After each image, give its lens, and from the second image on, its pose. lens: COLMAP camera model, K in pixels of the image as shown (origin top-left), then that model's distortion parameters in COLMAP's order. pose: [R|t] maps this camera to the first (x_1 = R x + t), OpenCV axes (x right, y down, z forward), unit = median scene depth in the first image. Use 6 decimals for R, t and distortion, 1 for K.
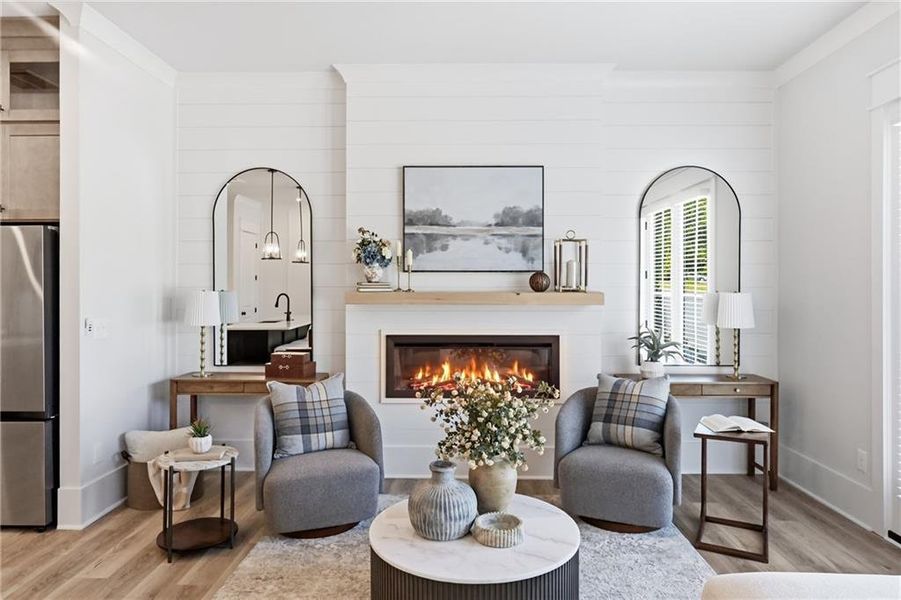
lens RADIAL K [[567.9, 0, 453.8], [0, 567.9, 288.4], [0, 0, 1]] dist [-0.005059, 0.002101]
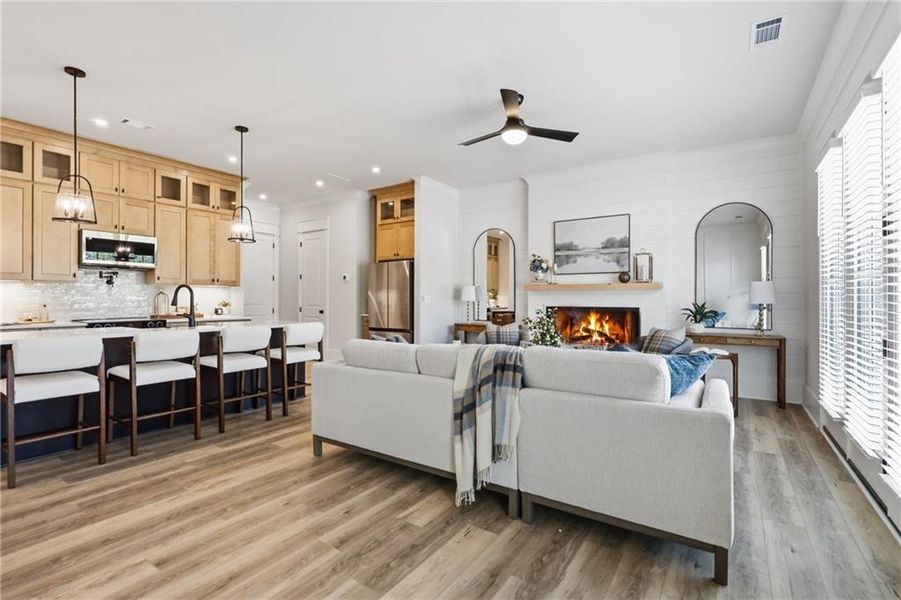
lens RADIAL K [[413.2, 0, 451.5], [0, 413.2, 298.3], [0, 0, 1]] dist [-0.003041, 0.000787]
pose [[0.836355, 0.001168, -0.548187, 0.411029], [-0.001880, 0.999998, -0.000737, 0.056677], [0.548185, 0.001647, 0.836355, -0.419392]]
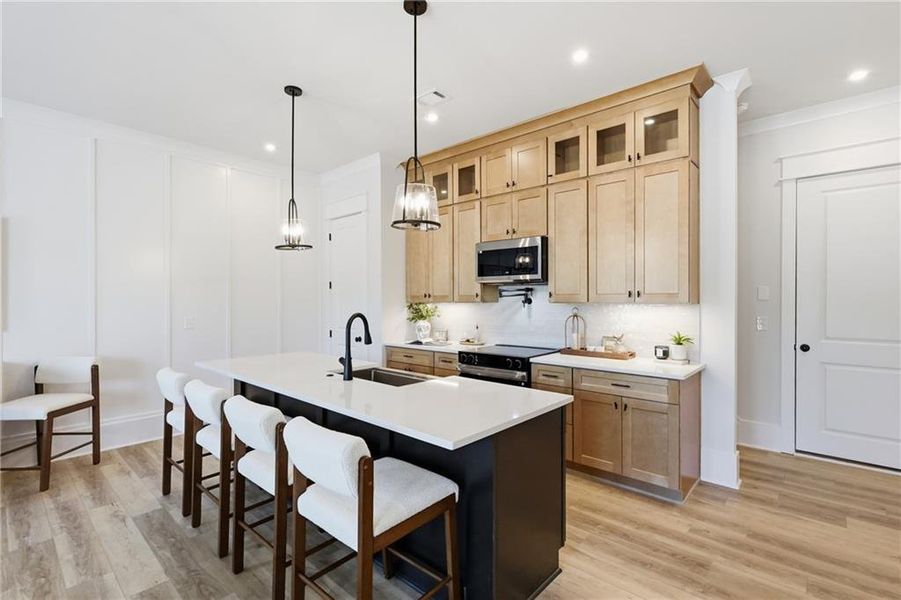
lens RADIAL K [[413.2, 0, 449.5], [0, 413.2, 297.2], [0, 0, 1]] dist [-0.003041, 0.000787]
pose [[-0.658632, 0.000140, -0.752465, -0.265952], [0.002265, 0.999996, -0.001797, 0.000512], [0.752462, -0.002888, -0.658630, 0.586135]]
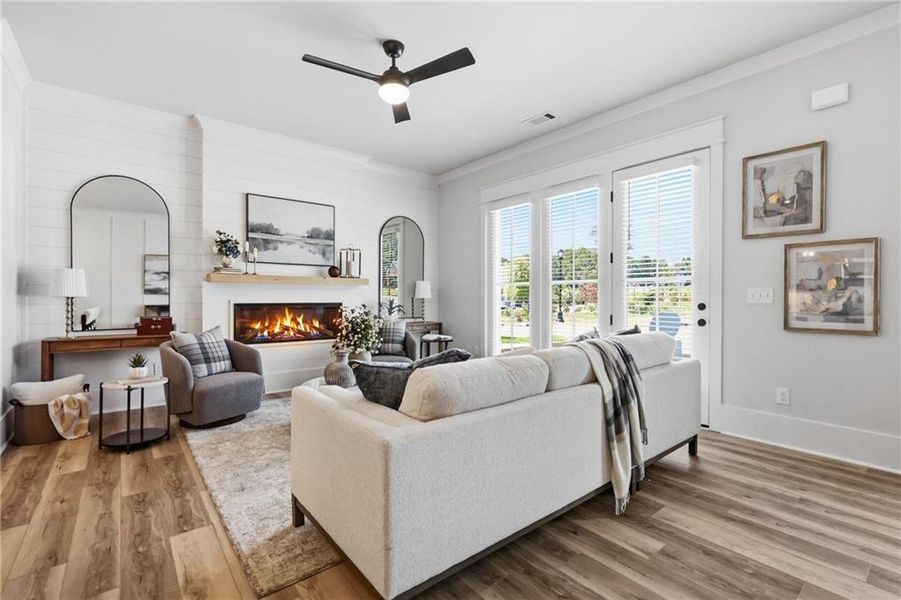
lens RADIAL K [[409.1, 0, 453.0], [0, 409.1, 295.7], [0, 0, 1]] dist [-0.004145, 0.002591]
pose [[0.767194, 0.001803, 0.641413, -0.376736], [-0.001290, 0.999998, -0.001269, 0.063286], [-0.641414, 0.000146, 0.767195, -0.209185]]
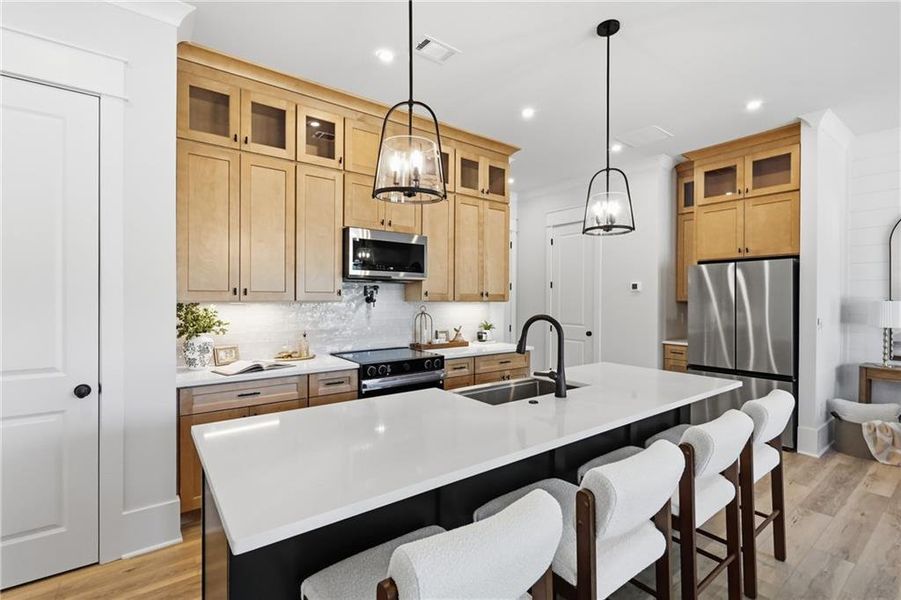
lens RADIAL K [[413.2, 0, 450.2], [0, 413.2, 299.9], [0, 0, 1]] dist [-0.003041, 0.000787]
pose [[0.613185, 0.007758, -0.789901, -0.314533], [-0.004923, 0.999970, 0.006000, 0.001925], [0.789924, 0.000209, 0.613205, -0.360498]]
